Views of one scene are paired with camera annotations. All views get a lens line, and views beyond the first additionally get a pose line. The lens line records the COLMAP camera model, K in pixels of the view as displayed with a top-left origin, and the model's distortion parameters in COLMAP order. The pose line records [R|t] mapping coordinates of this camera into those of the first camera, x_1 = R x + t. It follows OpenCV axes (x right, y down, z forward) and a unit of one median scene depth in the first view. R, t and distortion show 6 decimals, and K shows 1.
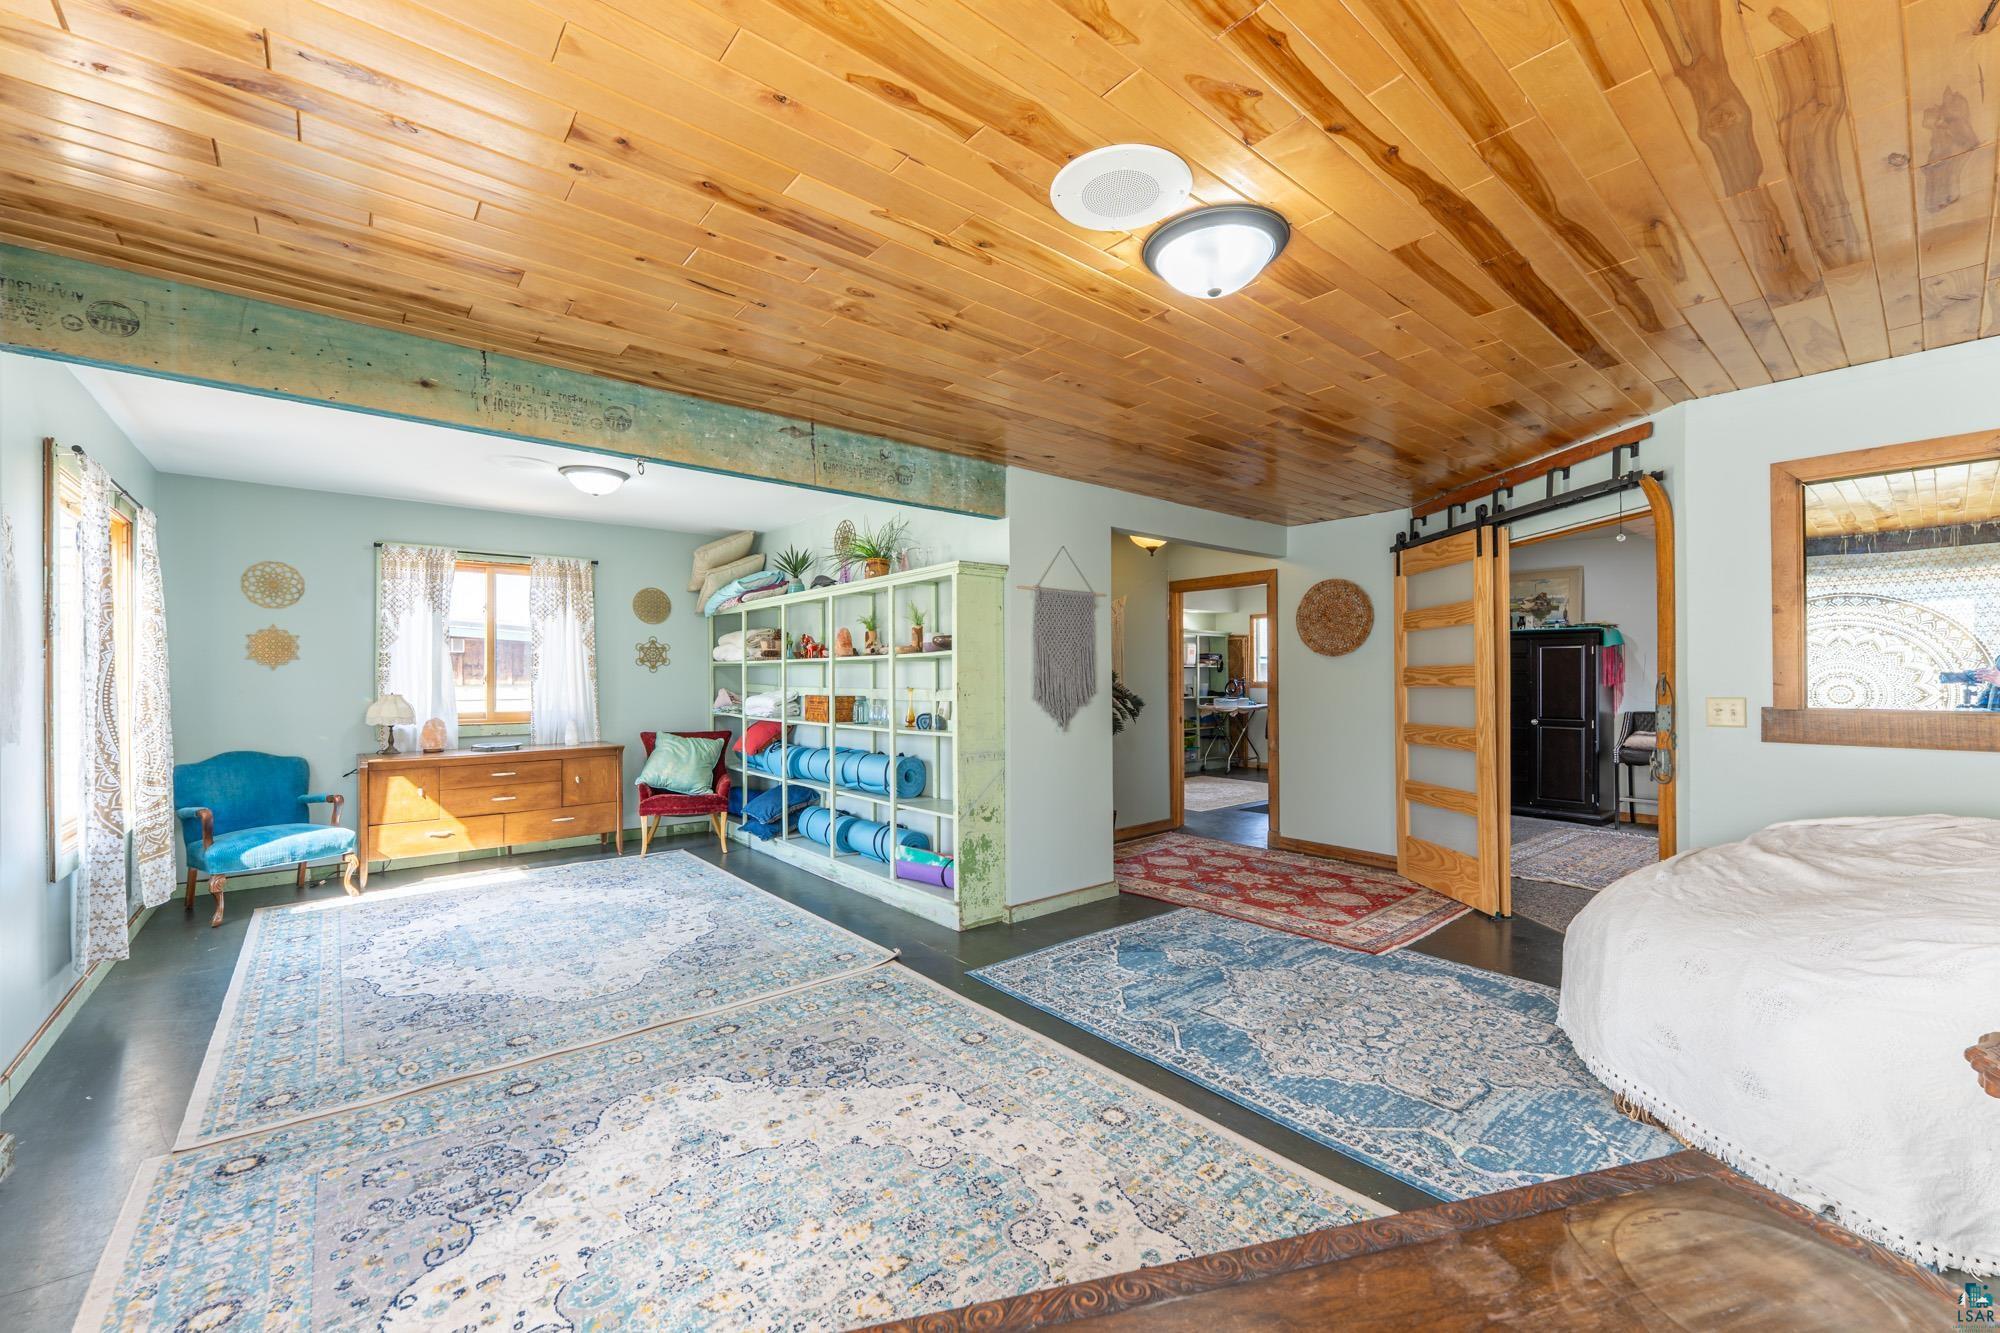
lens RADIAL K [[806.2, 0, 993.6], [0, 806.2, 667.2], [0, 0, 1]] dist [0.002791, -0.000963]
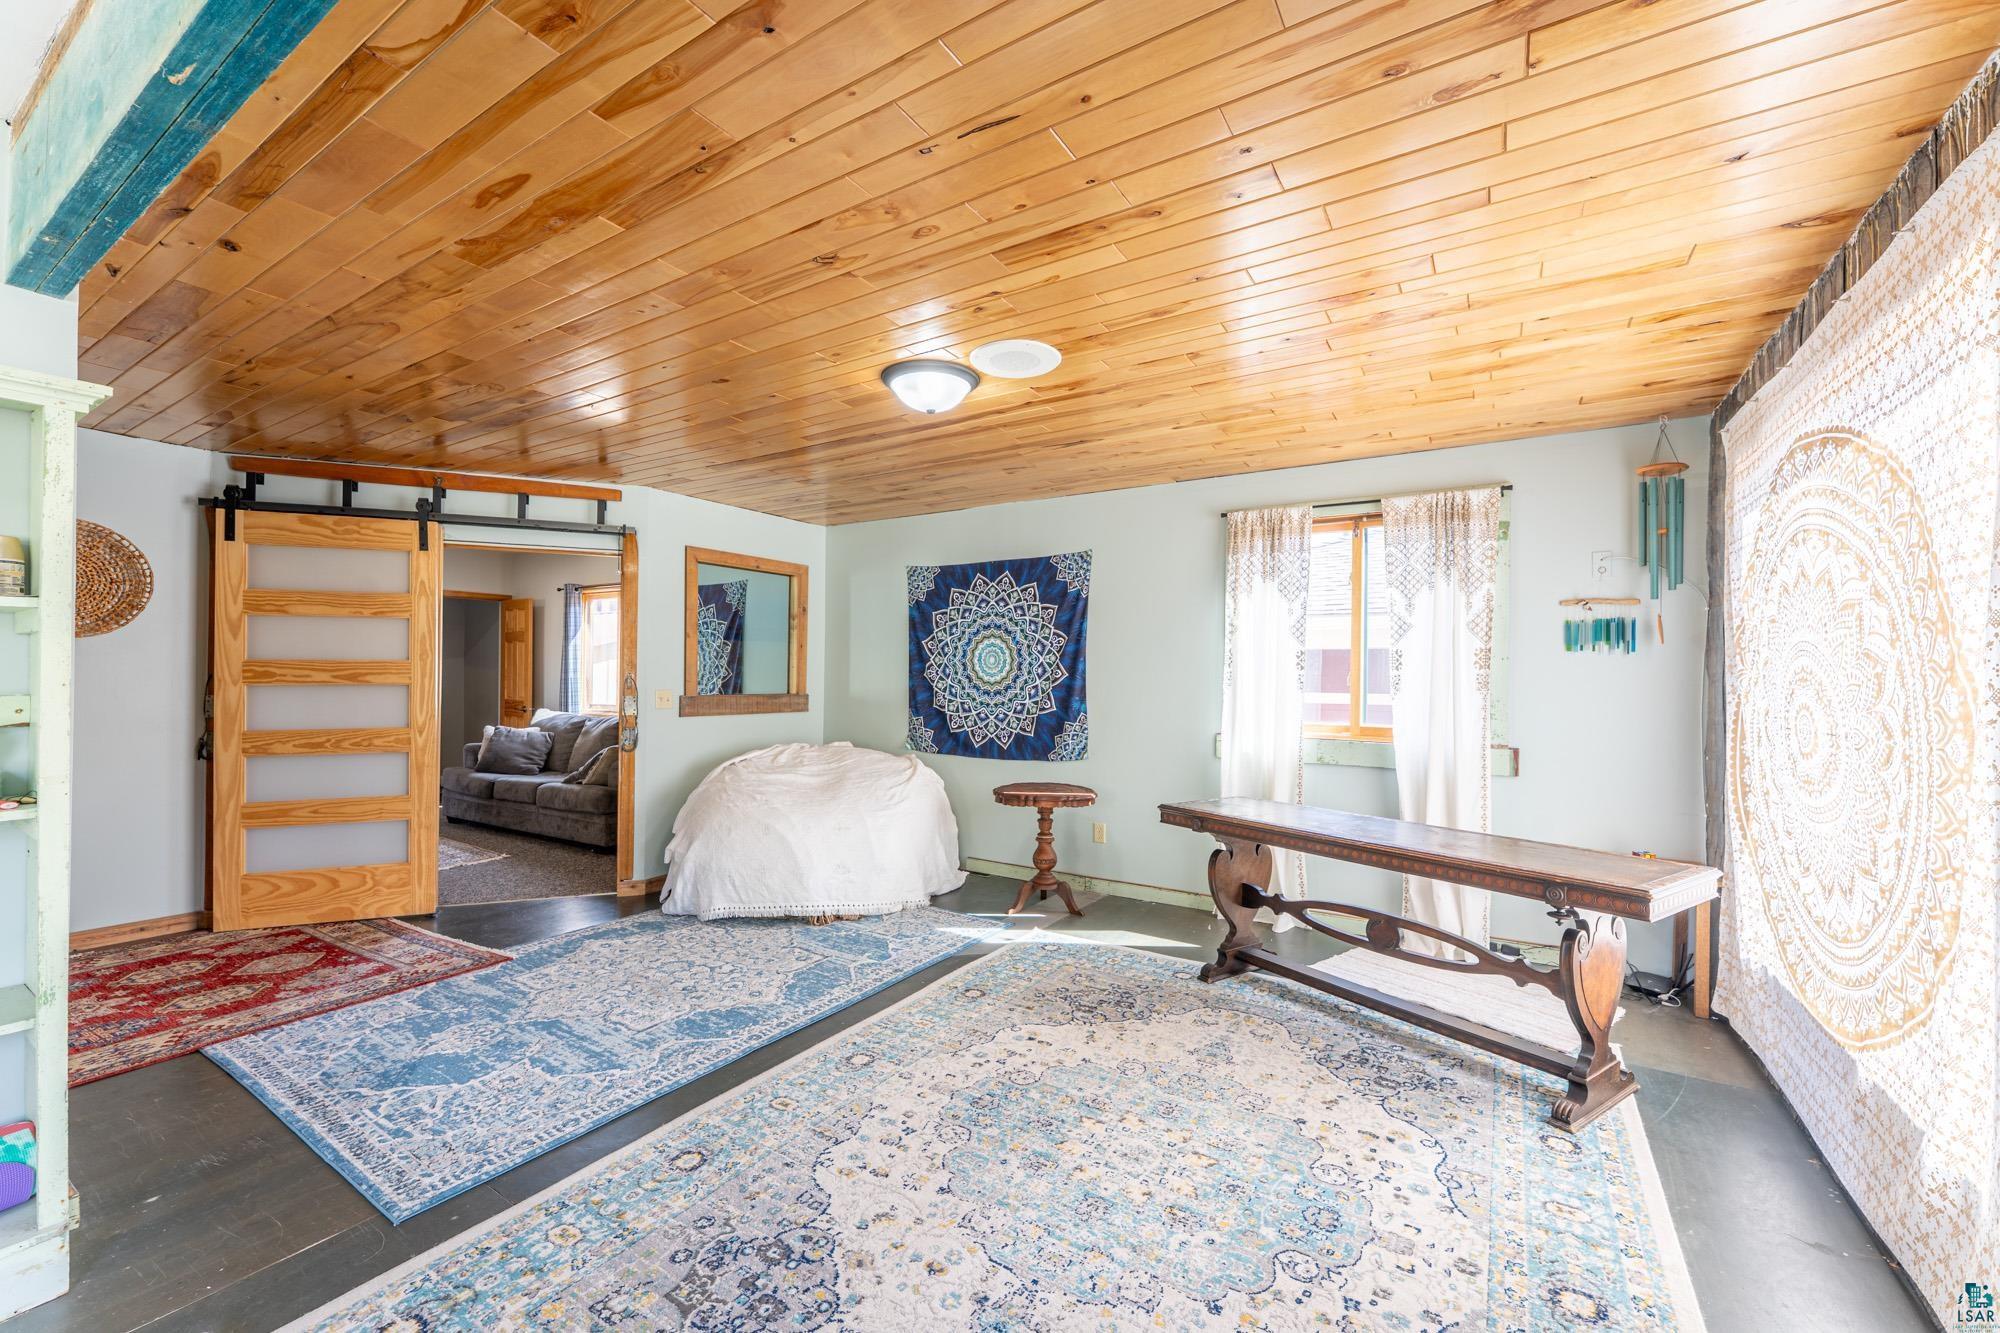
lens RADIAL K [[806.2, 0, 1003.1], [0, 806.2, 665.8], [0, 0, 1]] dist [0.002791, -0.000963]
pose [[-0.323090, 0.015909, 0.946234, -0.795321], [-0.019928, 0.999523, -0.023609, 0.016299], [-0.946158, -0.026484, -0.322619, 0.940003]]
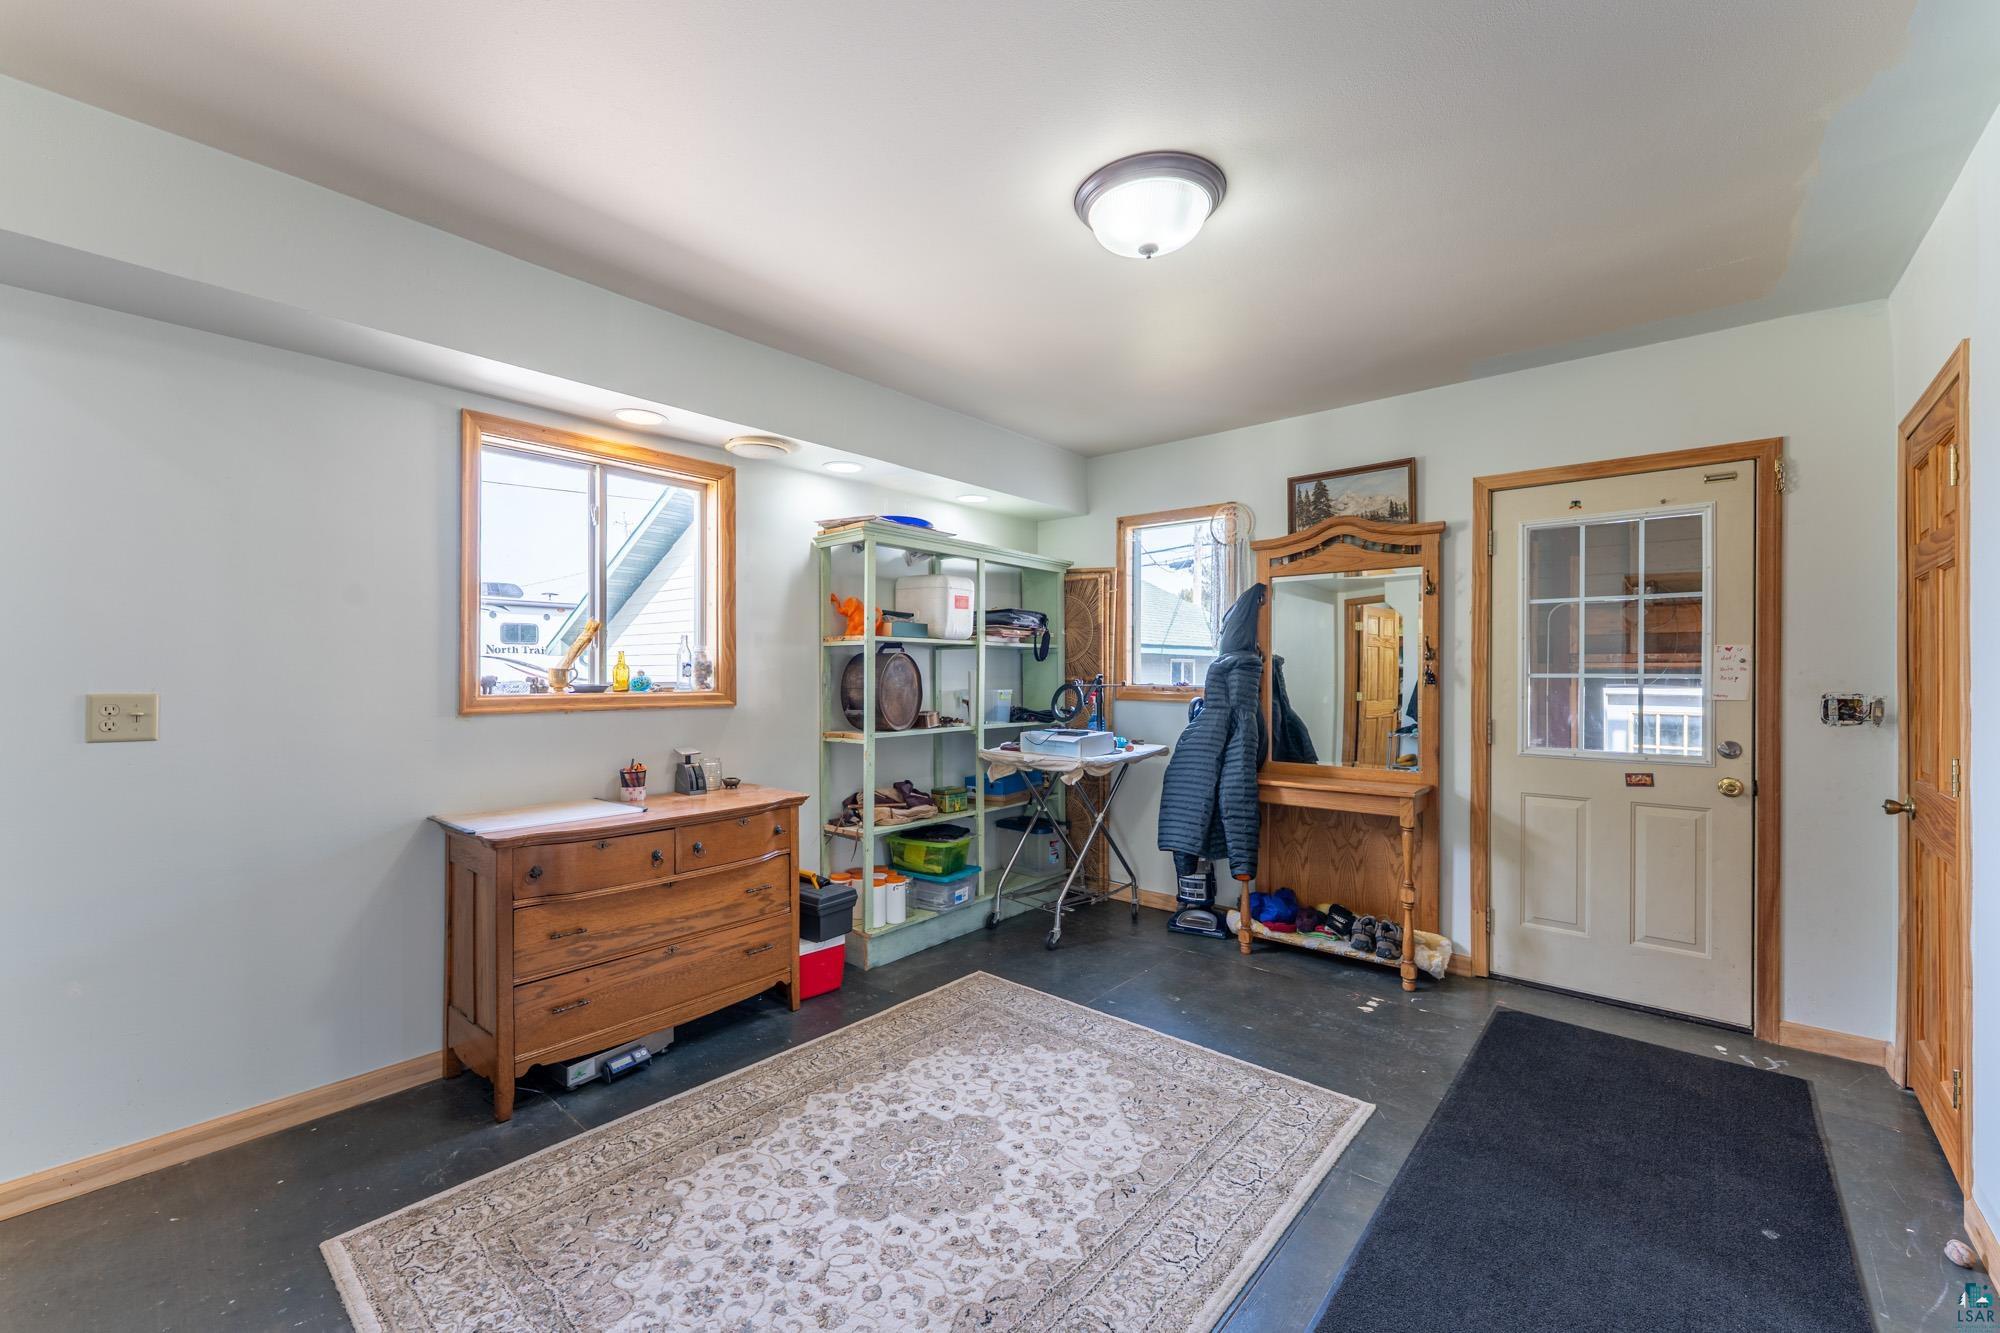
lens RADIAL K [[806.2, 0, 1013.2], [0, 806.2, 672.6], [0, 0, 1]] dist [0.002791, -0.000963]
pose [[0.981770, 0.007396, 0.189930, 0.685991], [-0.010042, 0.999865, 0.012971, 0.025926], [-0.189808, -0.014641, 0.981712, 2.202269]]
